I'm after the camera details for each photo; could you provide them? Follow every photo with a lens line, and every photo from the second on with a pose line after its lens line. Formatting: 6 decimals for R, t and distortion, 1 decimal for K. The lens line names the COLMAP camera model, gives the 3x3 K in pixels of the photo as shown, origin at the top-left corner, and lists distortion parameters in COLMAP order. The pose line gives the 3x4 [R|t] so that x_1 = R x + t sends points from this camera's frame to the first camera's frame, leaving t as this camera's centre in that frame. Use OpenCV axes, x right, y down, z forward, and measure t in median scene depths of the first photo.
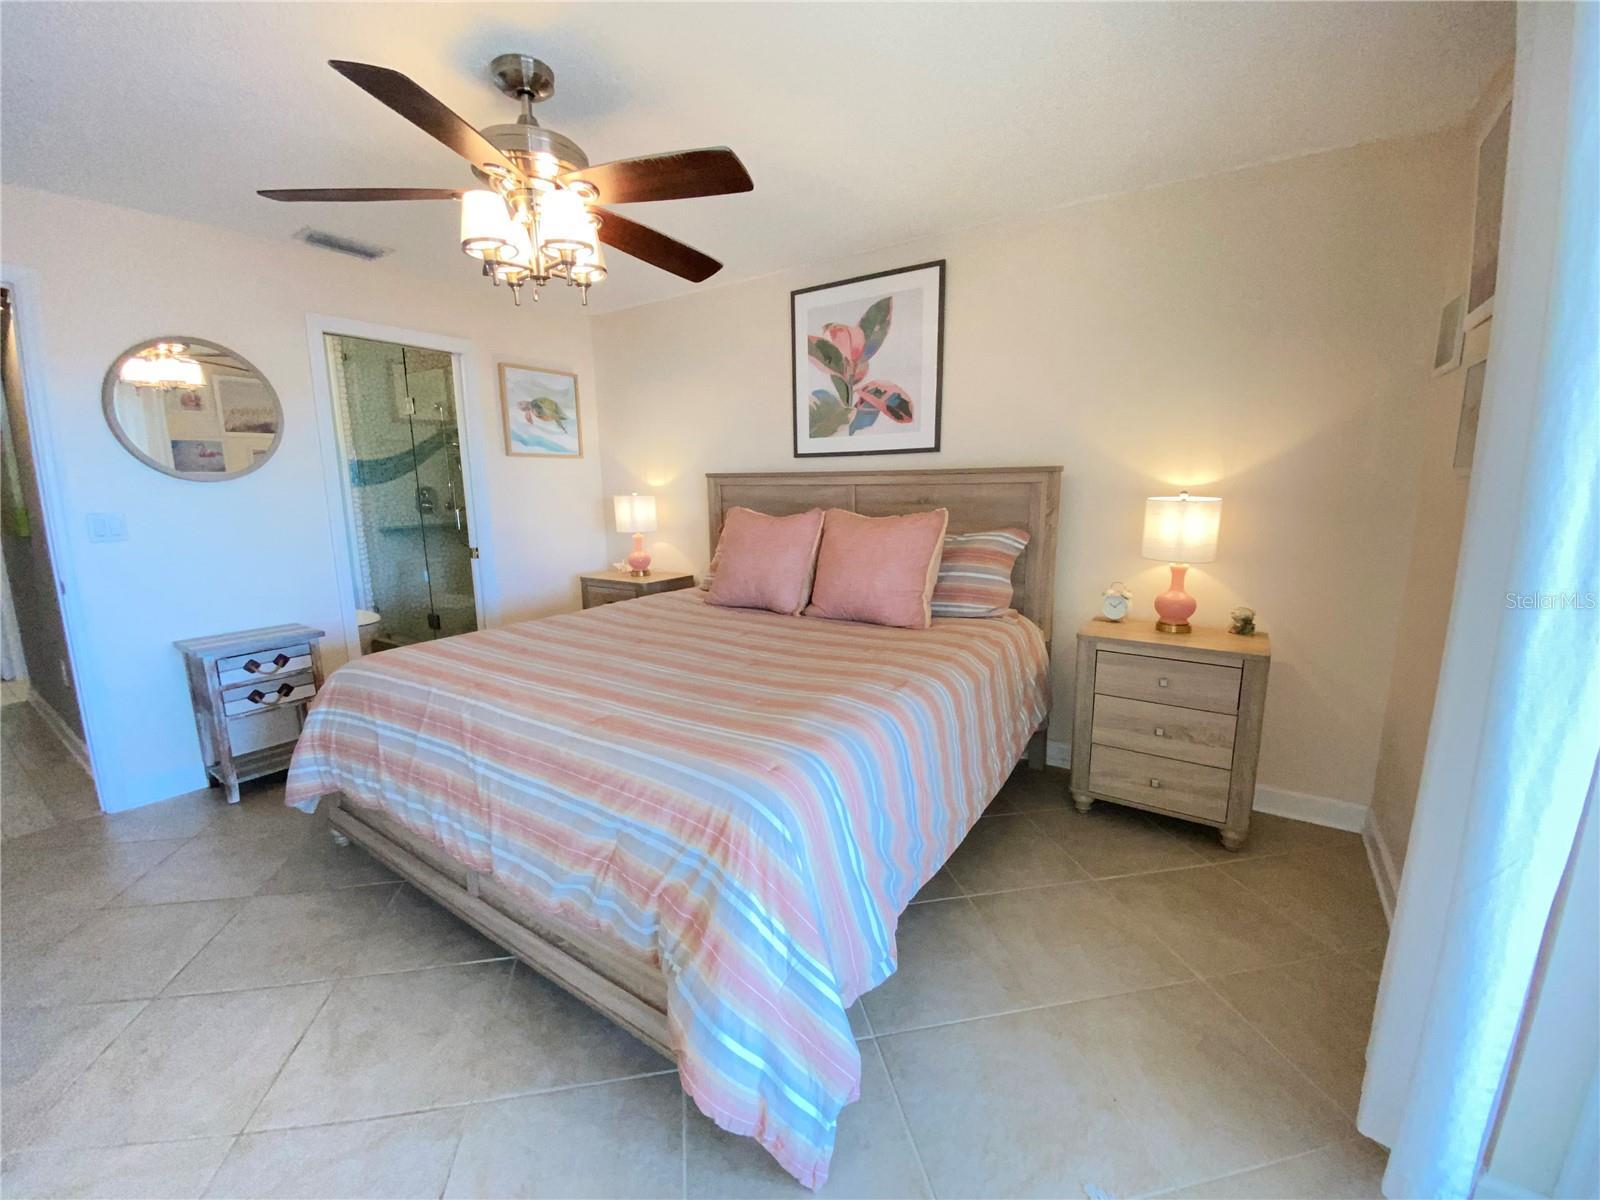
lens RADIAL K [[646.0, 0, 796.7], [0, 646.0, 597.1], [0, 0, 1]] dist [0.062855, -0.042285]
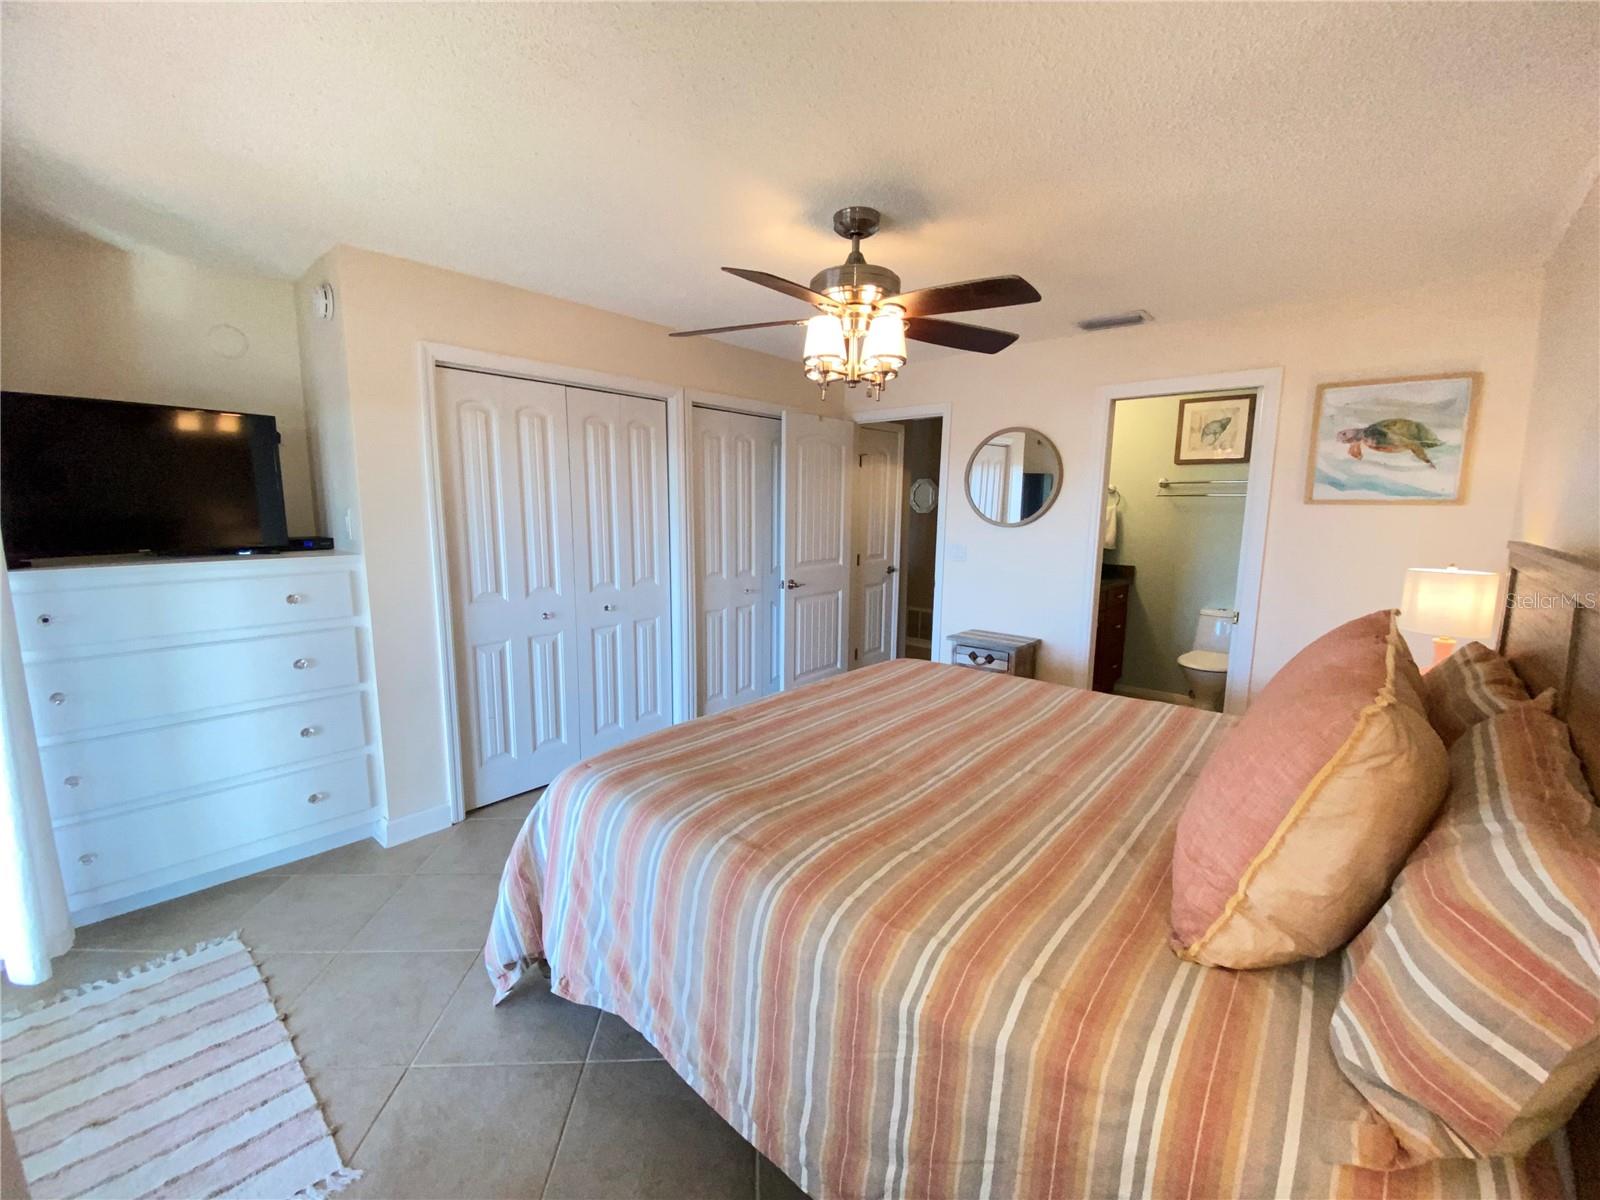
lens RADIAL K [[646.1, 0, 795.4], [0, 646.1, 599.0], [0, 0, 1]] dist [0.023969, -0.021530]
pose [[-0.143725, 0.152849, -0.977742, 0.403349], [-0.178360, 0.967820, 0.177516, -0.134372], [0.973412, 0.199904, -0.111838, 0.515032]]
